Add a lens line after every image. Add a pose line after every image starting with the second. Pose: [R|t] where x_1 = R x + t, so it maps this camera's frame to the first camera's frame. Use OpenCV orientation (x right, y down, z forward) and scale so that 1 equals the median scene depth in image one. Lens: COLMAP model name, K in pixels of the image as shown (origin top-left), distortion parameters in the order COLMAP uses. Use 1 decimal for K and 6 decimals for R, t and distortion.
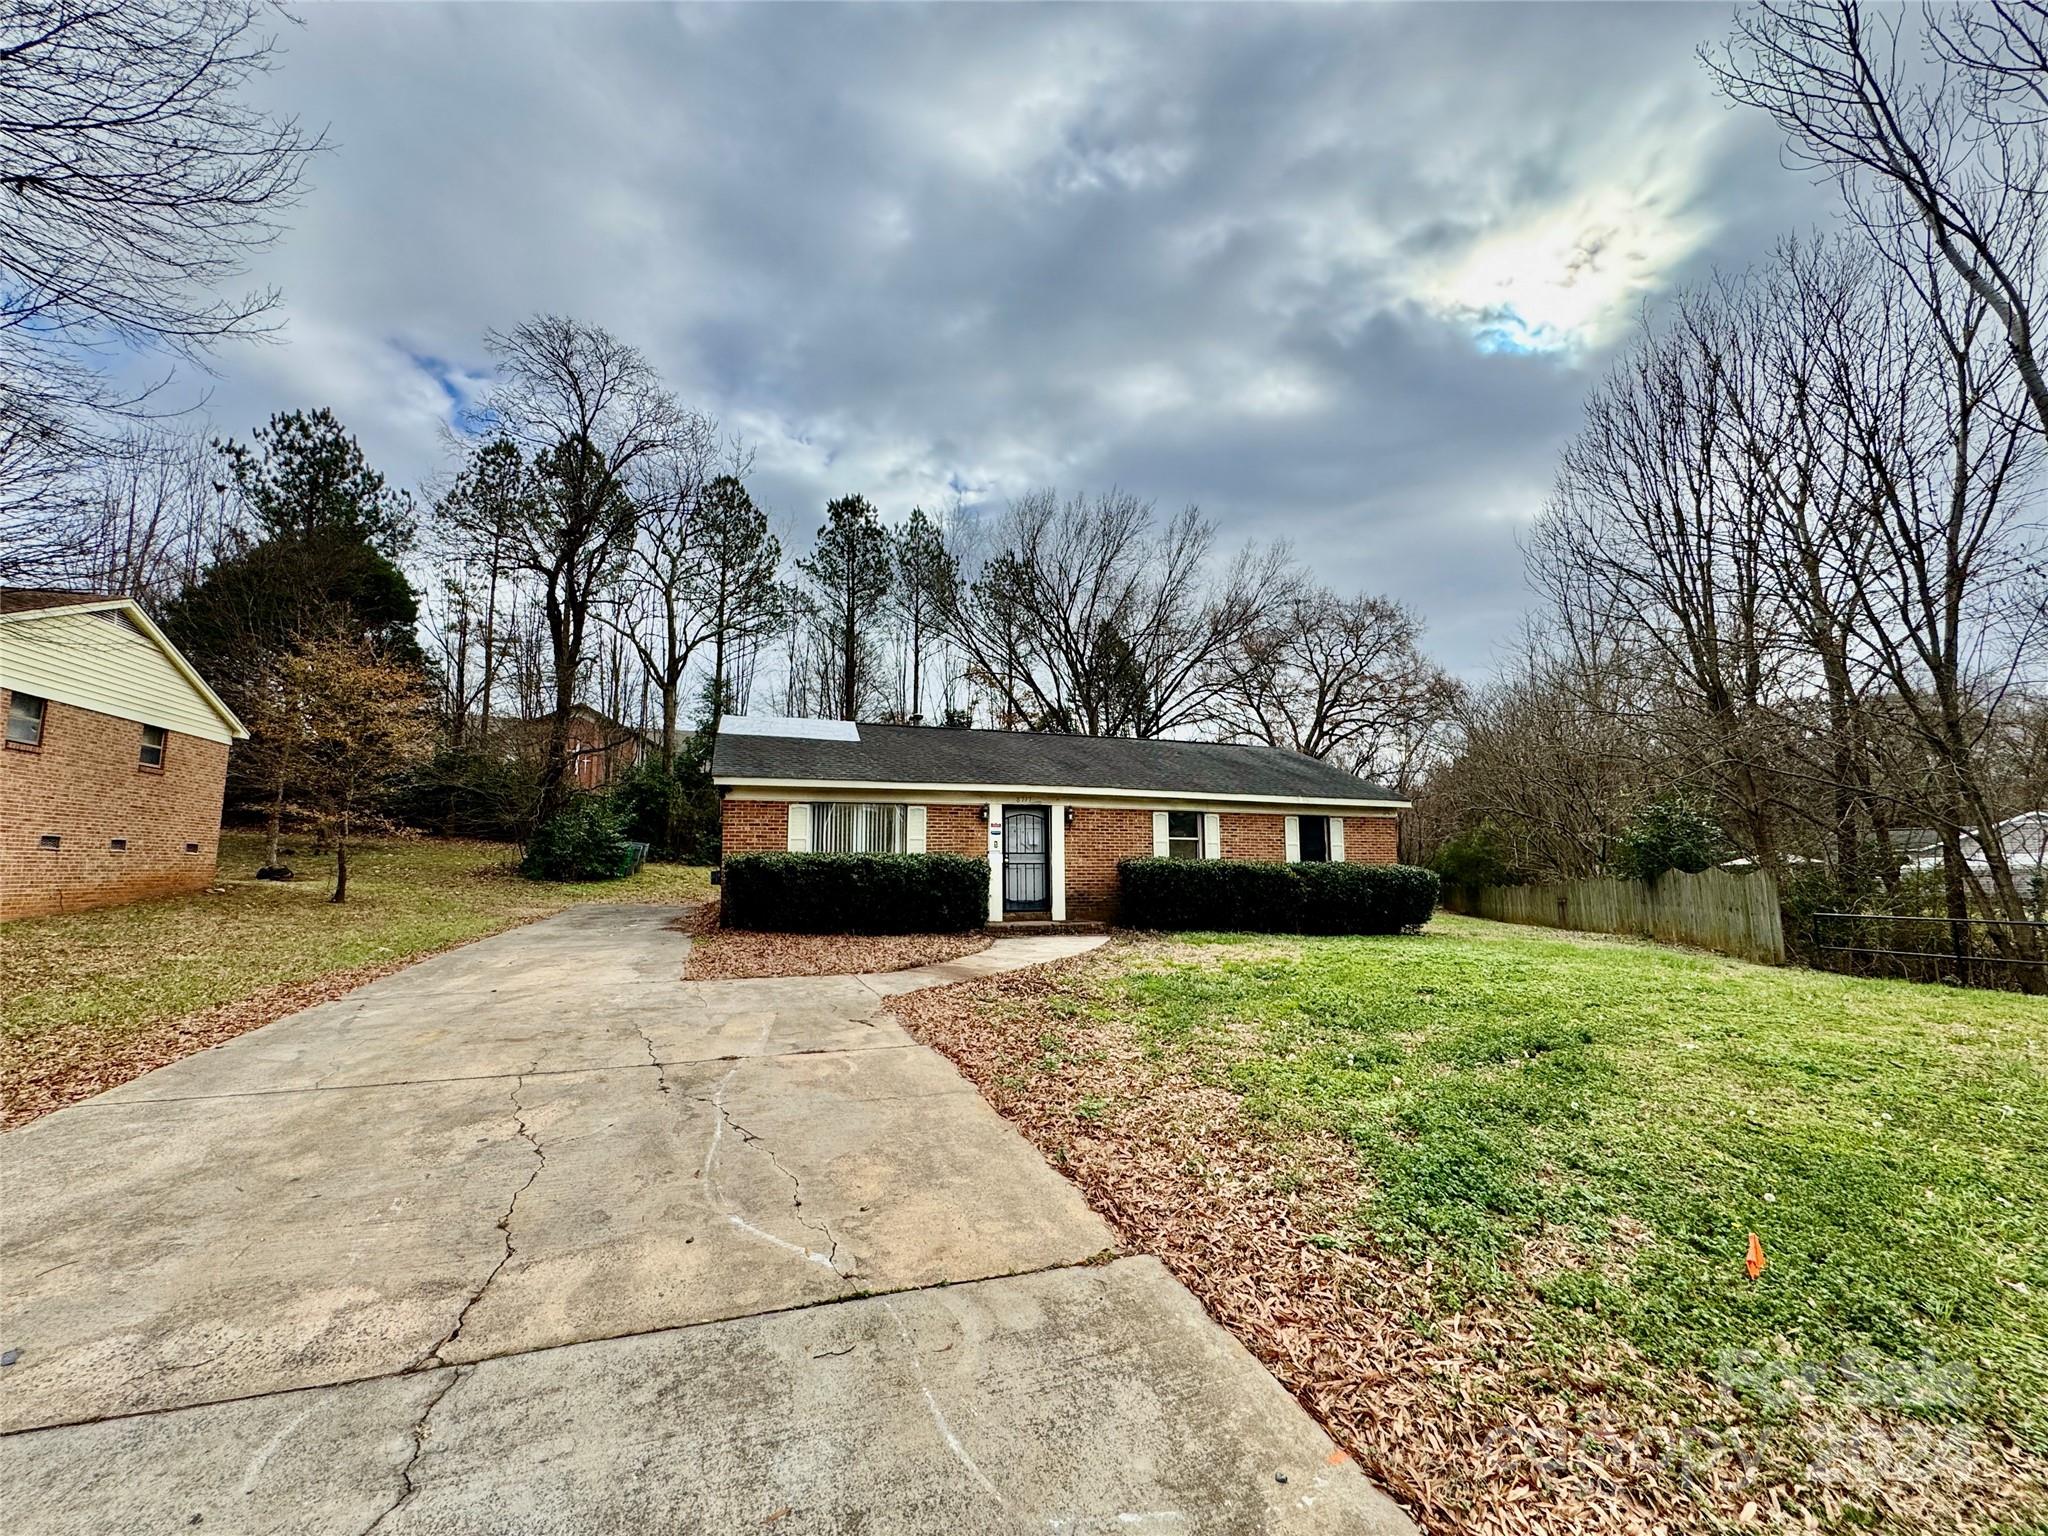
lens RADIAL K [[813.0, 0, 1020.8], [0, 813.0, 766.1], [0, 0, 1]] dist [-0.001520, -0.000081]
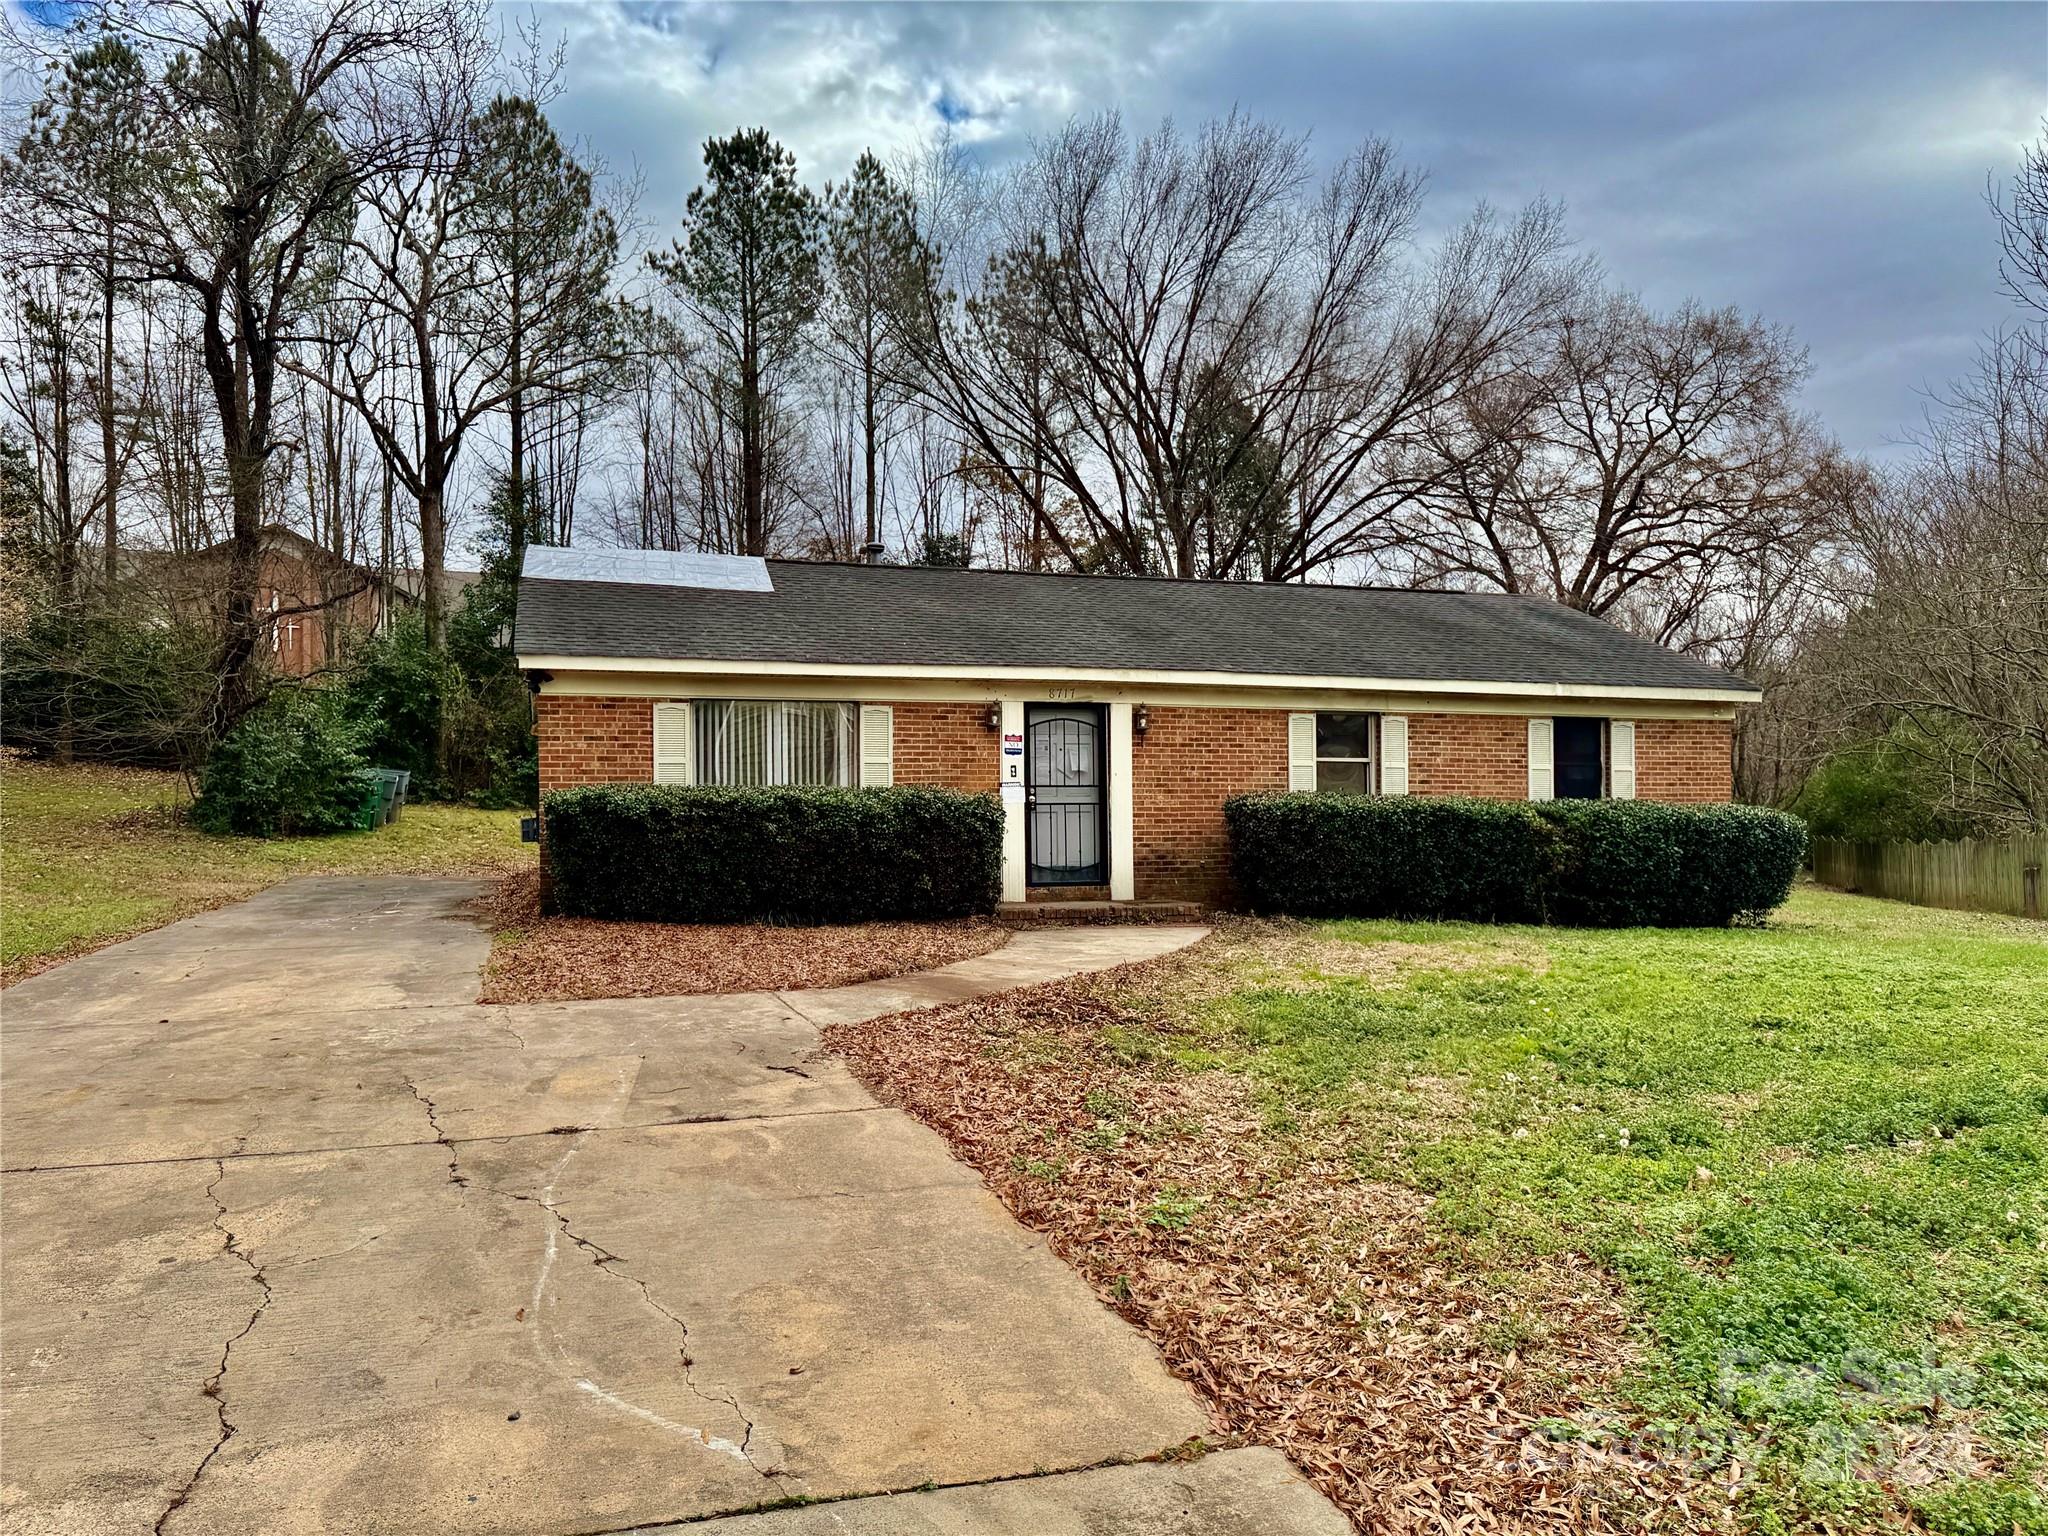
lens RADIAL K [[1423.6, 0, 1015.4], [0, 1423.6, 774.7], [0, 0, 1]] dist [0.133942, -0.166162]
pose [[0.999544, -0.003538, -0.029993, 0.001159], [0.006481, 0.995107, 0.098587, -0.000856], [0.029498, -0.098736, 0.994676, -0.007125]]
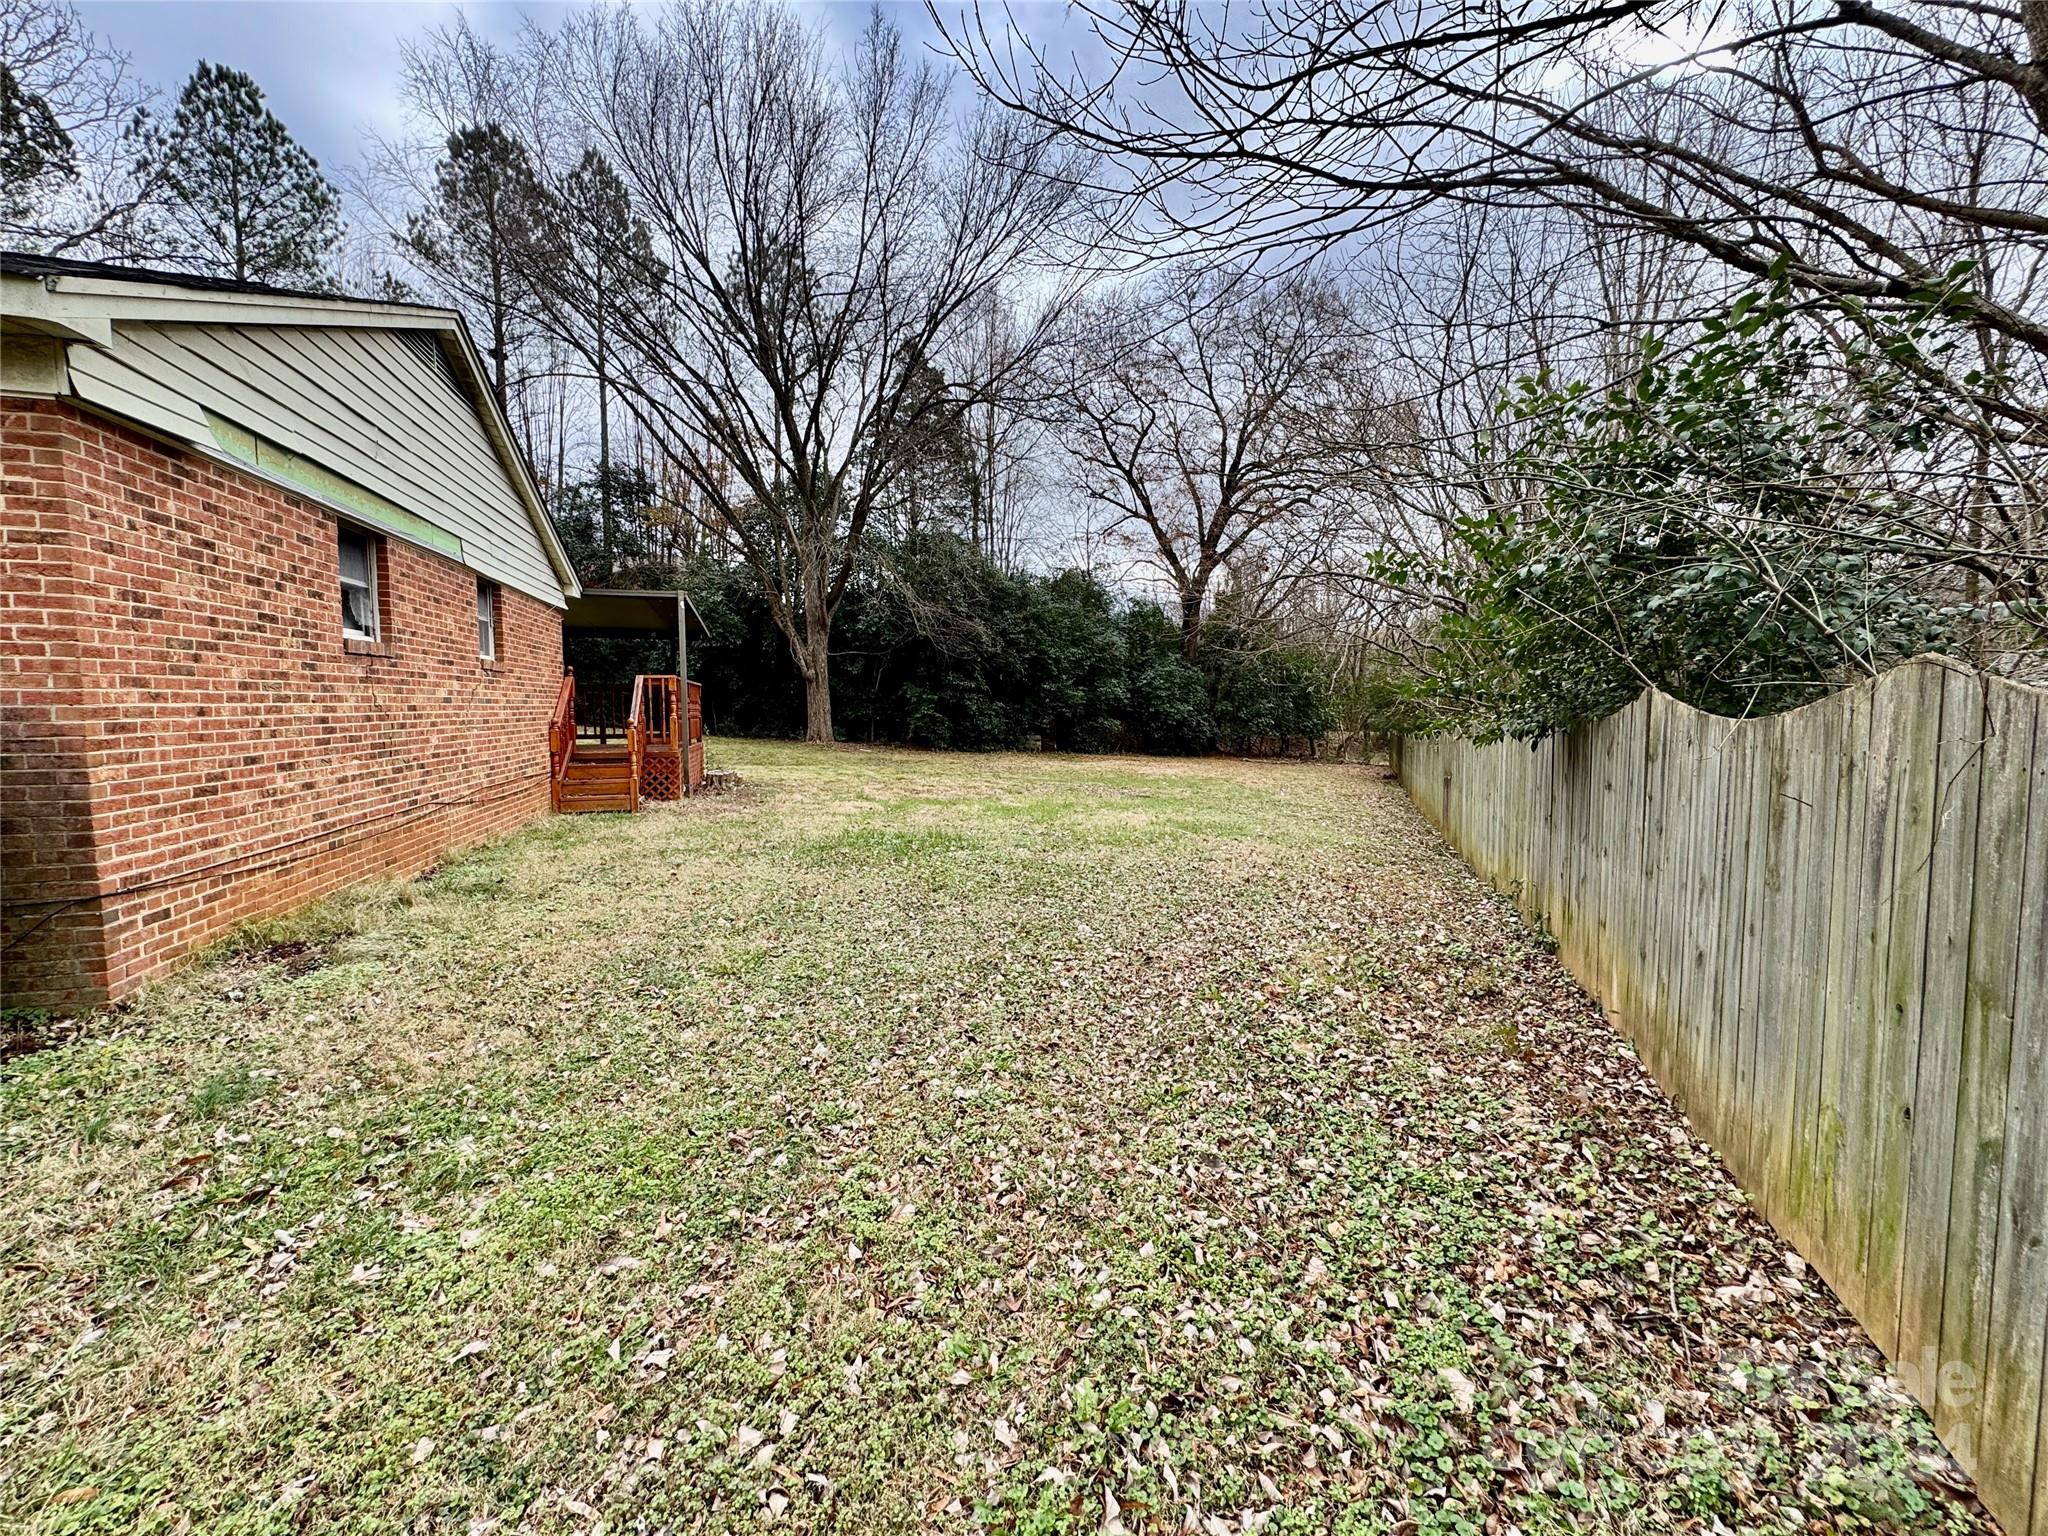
lens RADIAL K [[813.0, 0, 1020.8], [0, 813.0, 766.1], [0, 0, 1]] dist [-0.001520, -0.000081]
pose [[0.998387, 0.005288, -0.056526, 0.837516], [0.005802, 0.980935, 0.194248, 0.131982], [0.056475, -0.194262, 0.979323, 0.989012]]
